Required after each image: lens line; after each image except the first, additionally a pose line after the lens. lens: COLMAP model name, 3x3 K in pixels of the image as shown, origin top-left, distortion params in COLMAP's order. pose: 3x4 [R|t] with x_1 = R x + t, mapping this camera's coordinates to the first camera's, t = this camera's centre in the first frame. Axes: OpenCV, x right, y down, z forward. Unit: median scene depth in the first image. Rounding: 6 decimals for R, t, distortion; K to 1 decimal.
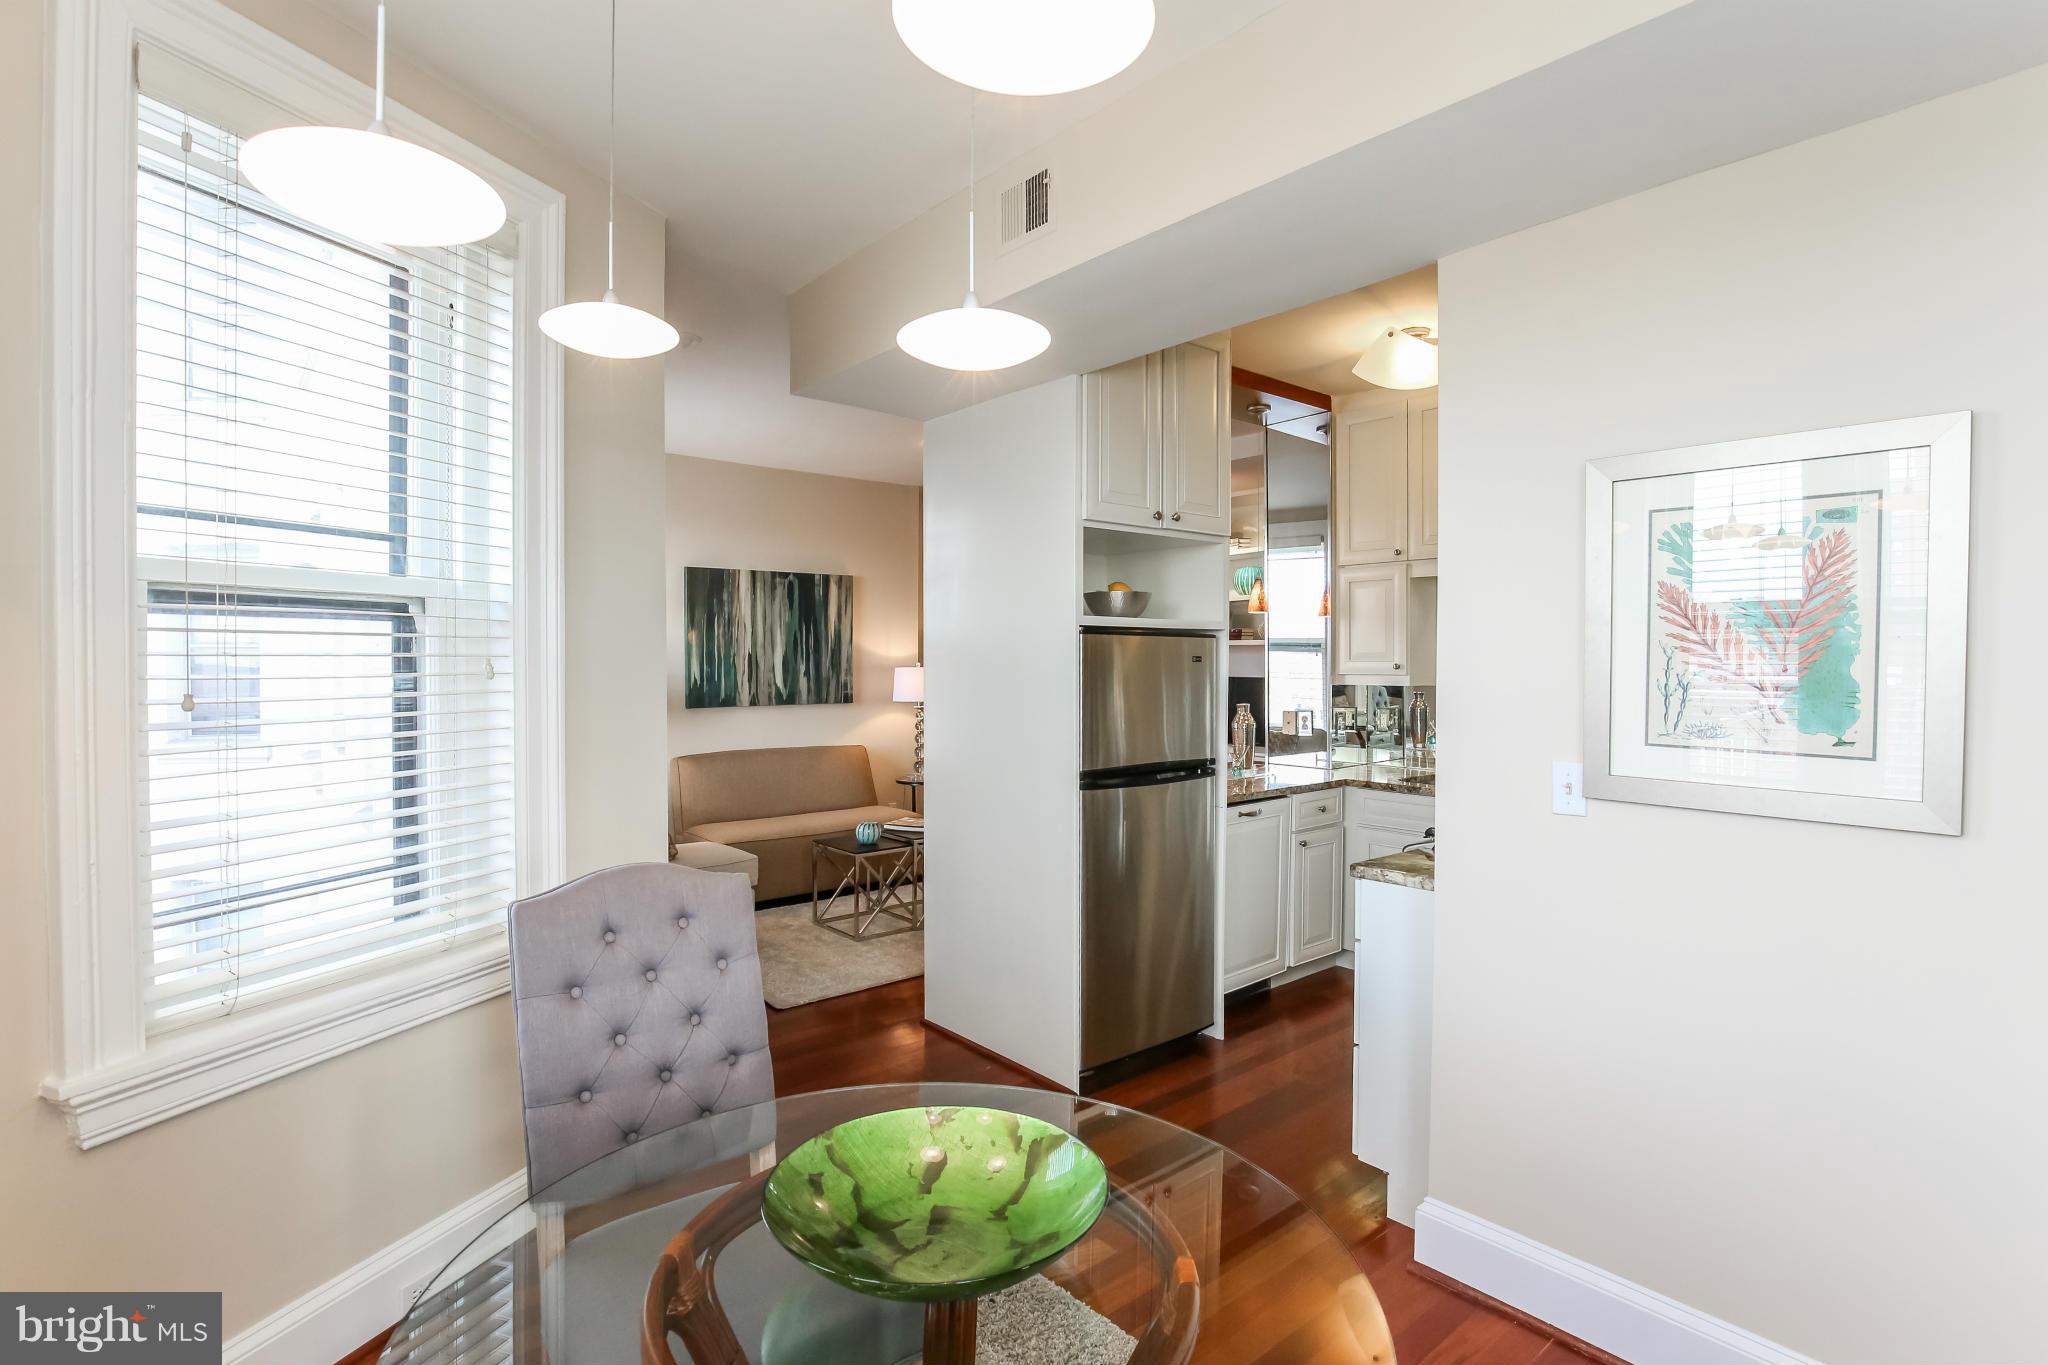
lens RADIAL K [[982.6, 0, 1038.6], [0, 982.6, 673.3], [0, 0, 1]] dist [-0.031293, 0.001082]
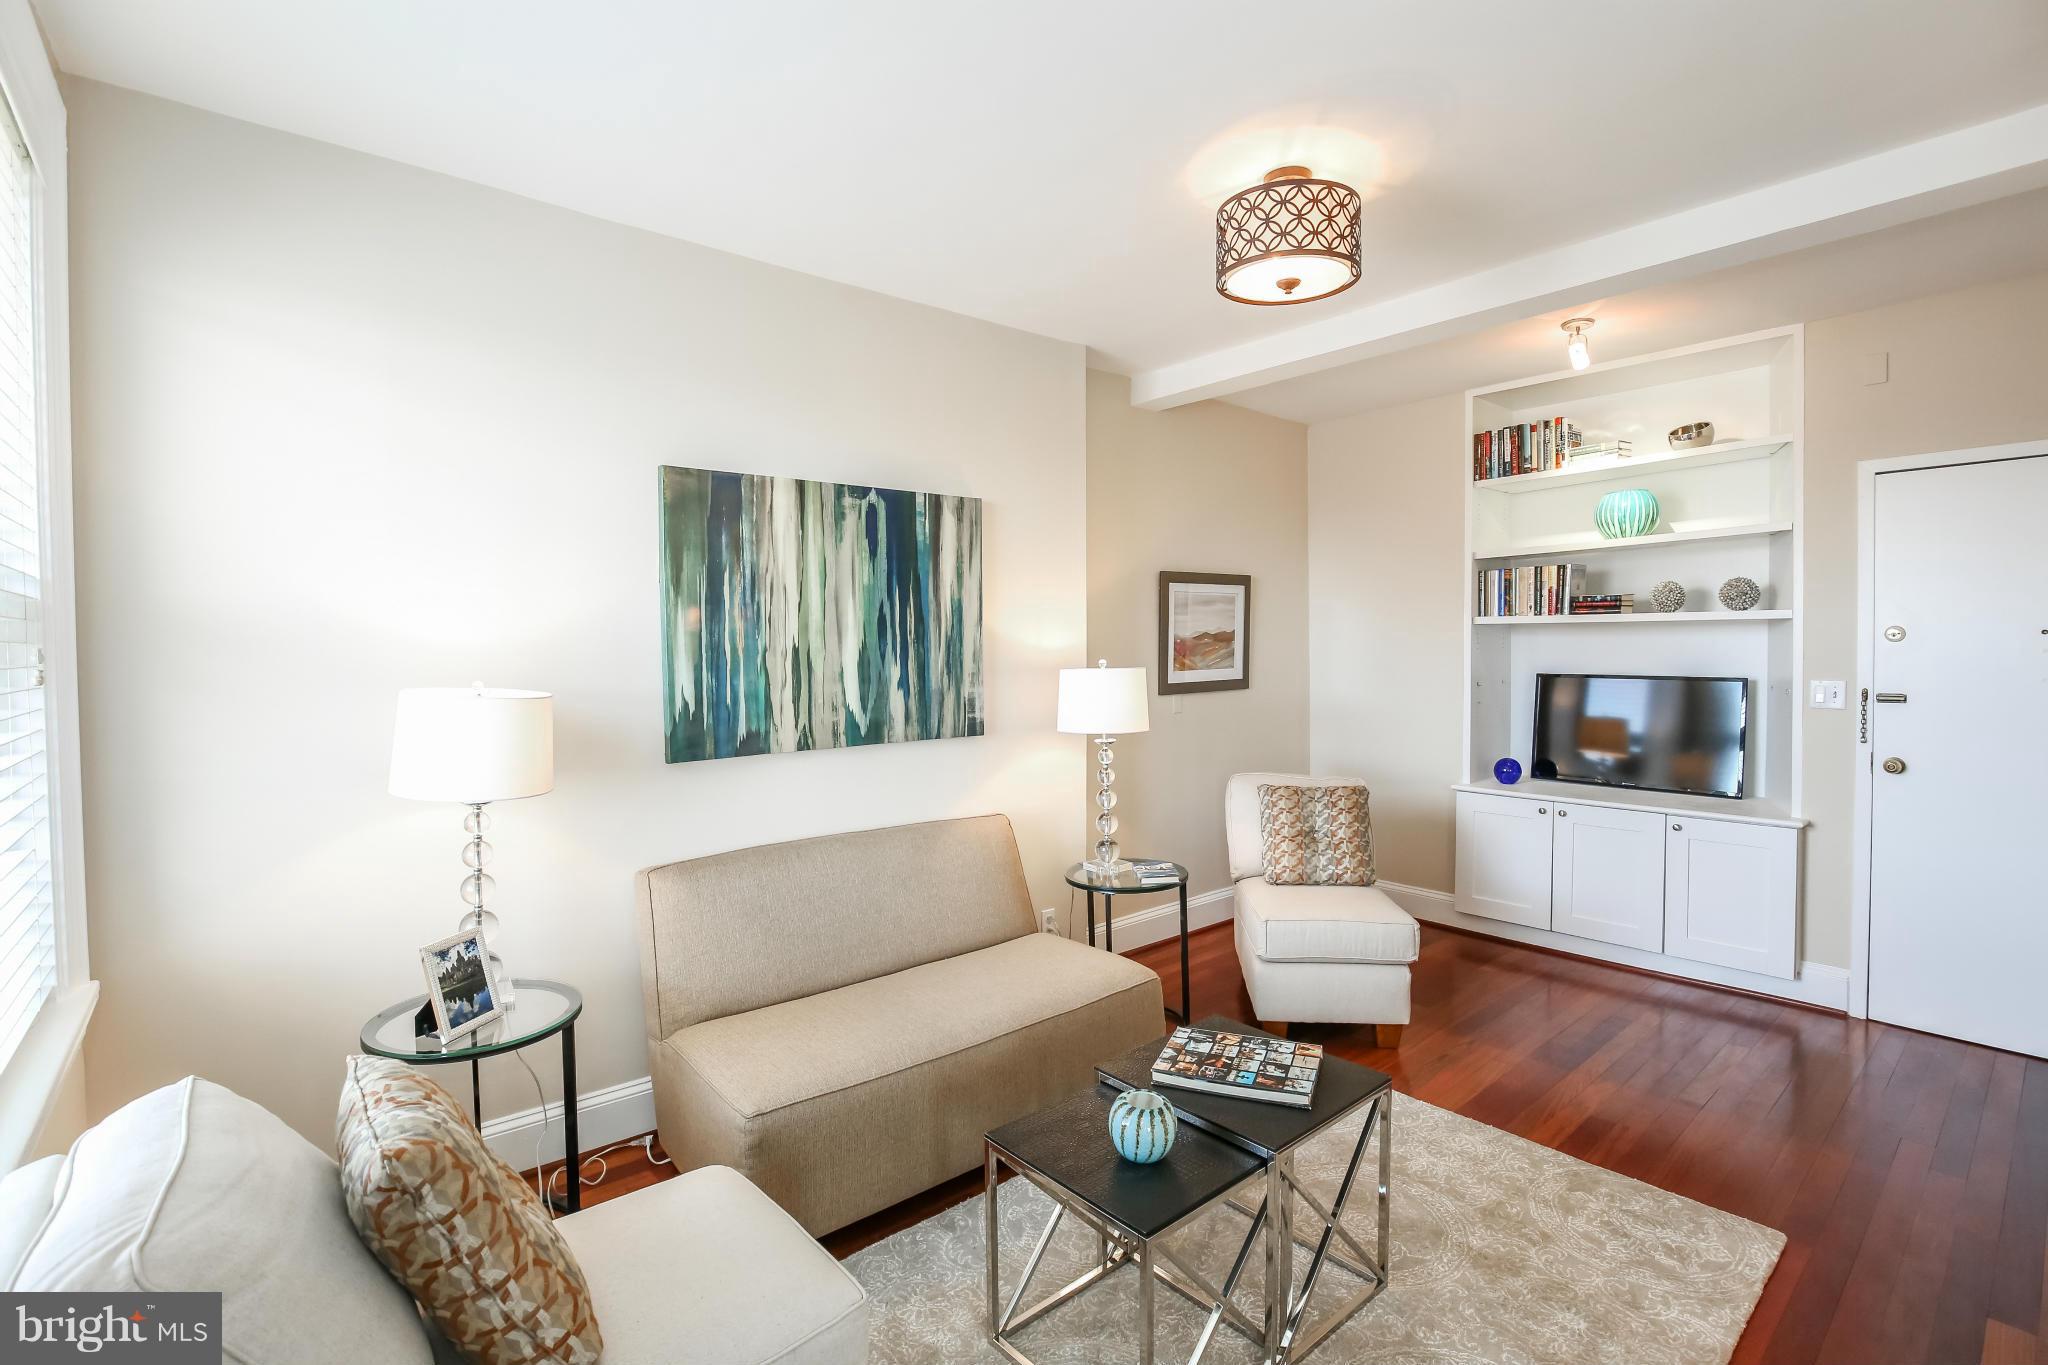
lens RADIAL K [[938.4, 0, 1050.6], [0, 938.4, 669.6], [0, 0, 1]] dist [-0.024540, 0.000466]
pose [[0.999912, -0.009812, 0.008905, -0.281338], [0.009687, 0.999855, 0.013981, -0.022964], [-0.009041, -0.013894, 0.999863, 0.868251]]
